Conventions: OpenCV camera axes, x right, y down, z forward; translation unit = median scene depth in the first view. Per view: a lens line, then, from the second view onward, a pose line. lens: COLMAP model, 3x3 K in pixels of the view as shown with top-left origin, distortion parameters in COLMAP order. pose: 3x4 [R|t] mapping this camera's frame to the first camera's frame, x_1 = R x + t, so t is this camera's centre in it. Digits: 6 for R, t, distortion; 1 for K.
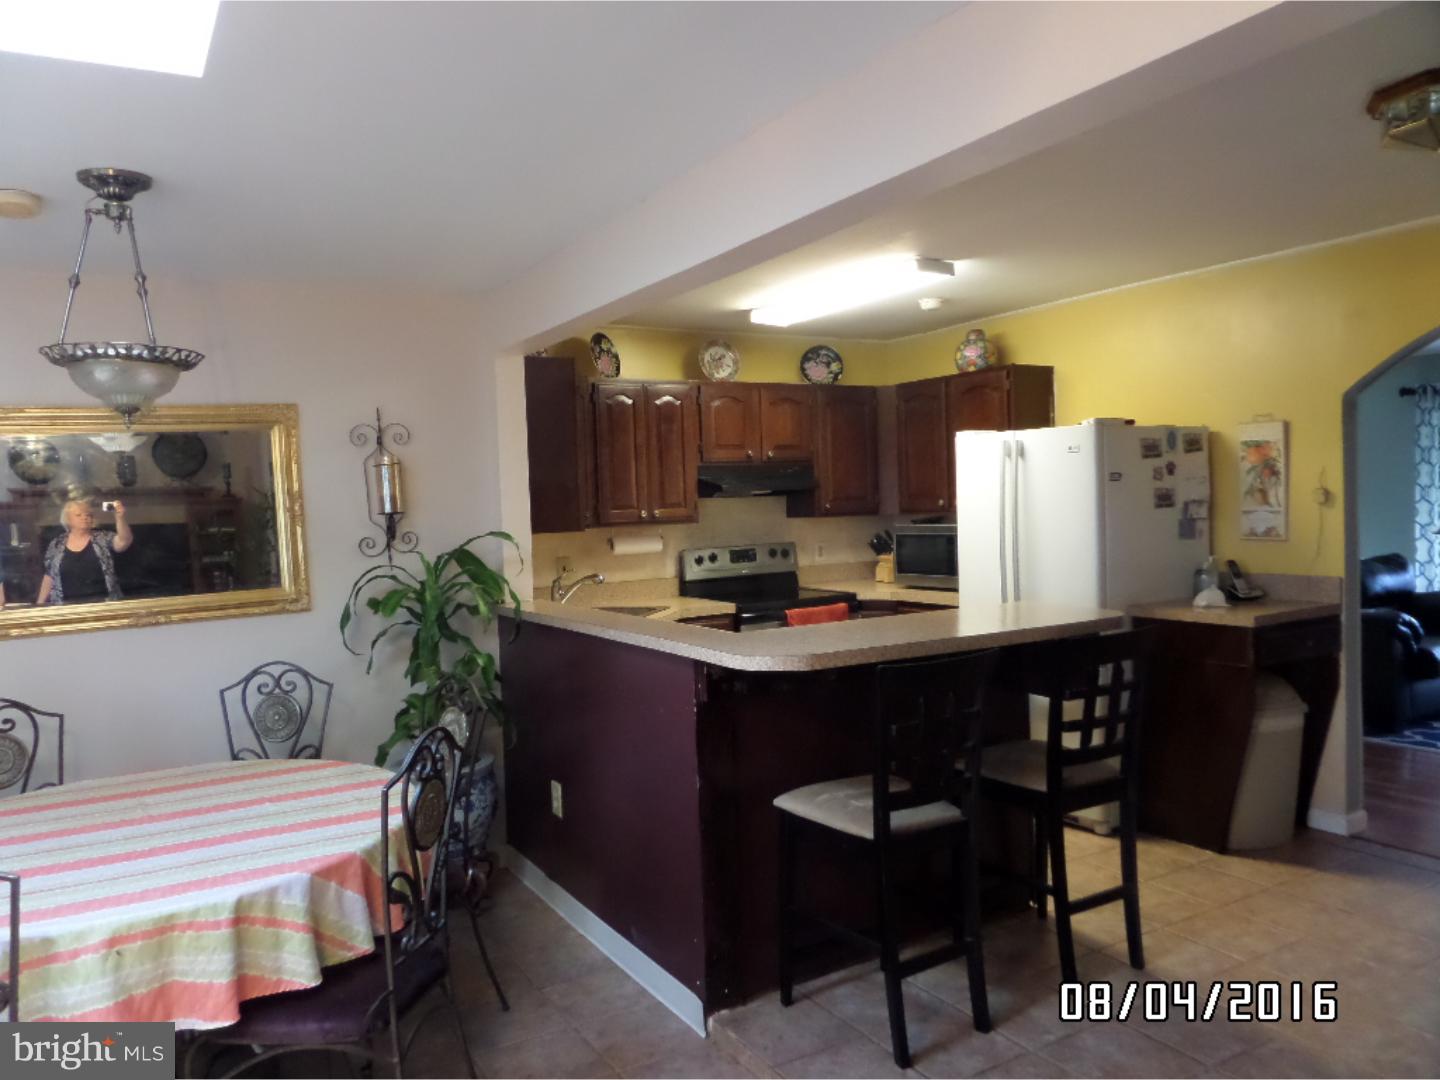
lens RADIAL K [[1048.0, 0, 714.8], [0, 1048.0, 542.2], [0, 0, 1]] dist [-0.009808, -0.012238]
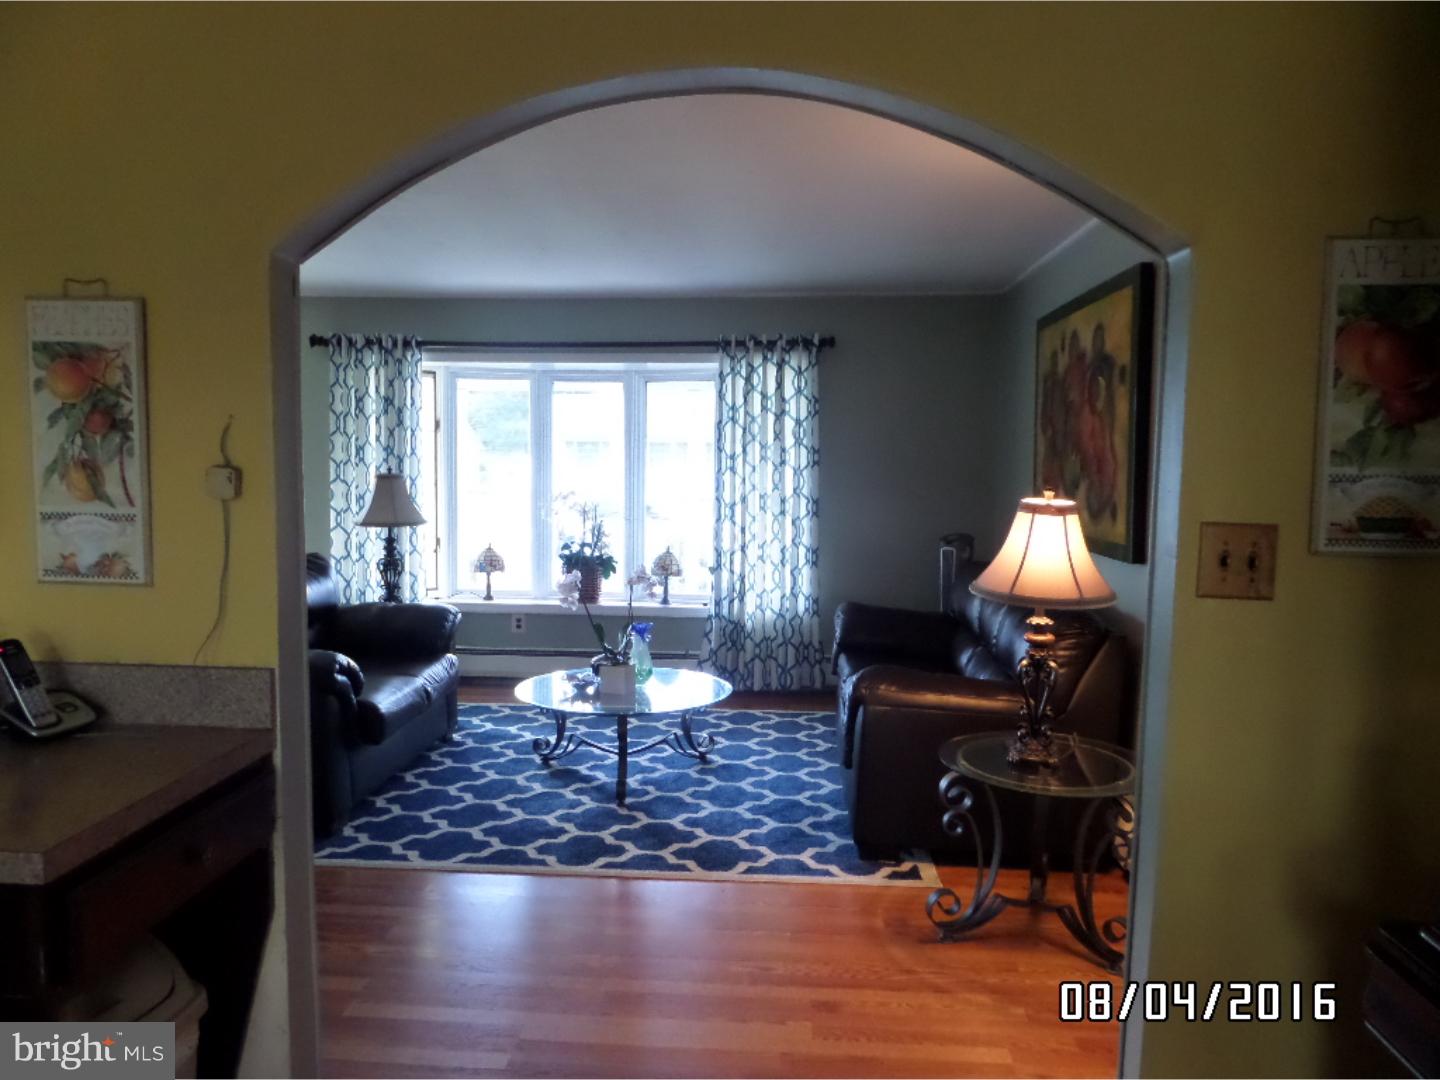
lens RADIAL K [[1048.0, 0, 718.4], [0, 1048.0, 537.9], [0, 0, 1]] dist [-0.009808, -0.012238]
pose [[0.557148, -0.023480, 0.830081, 0.351929], [0.001271, 0.999623, 0.027422, -0.035158], [-0.830412, -0.014223, 0.556968, 0.618319]]
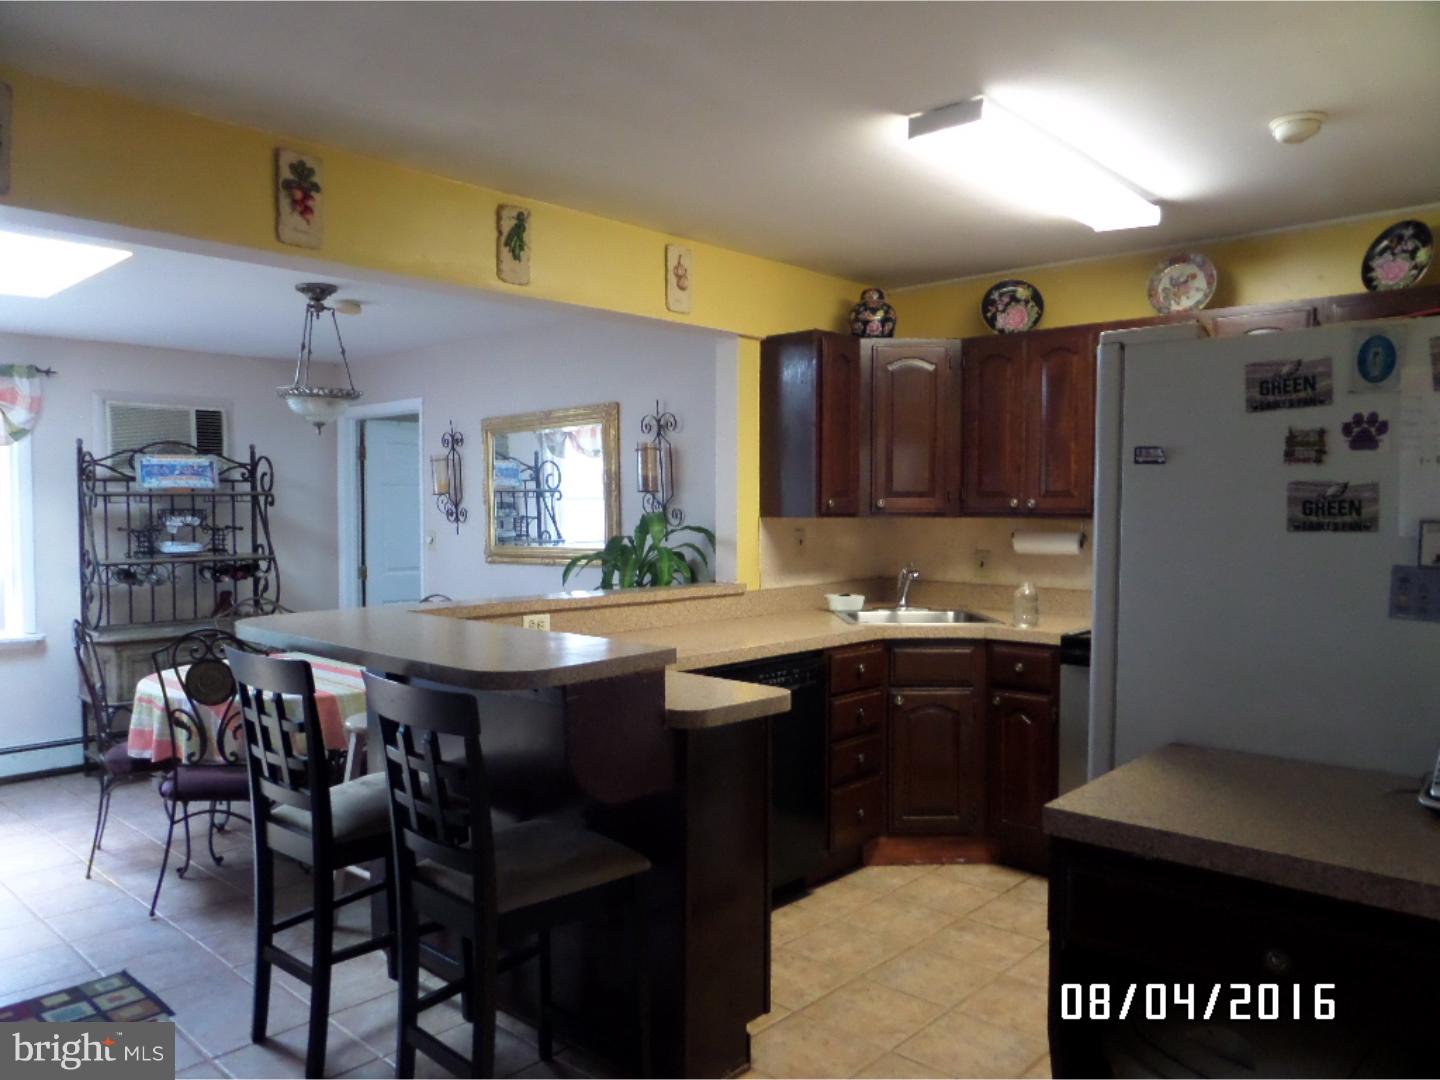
lens RADIAL K [[1048.0, 0, 708.1], [0, 1048.0, 540.9], [0, 0, 1]] dist [-0.009808, -0.012238]
pose [[0.294810, 0.070867, -0.952924, 0.826243], [-0.047329, 0.997105, 0.059510, -0.046192], [0.954383, 0.027557, 0.297311, 0.726243]]
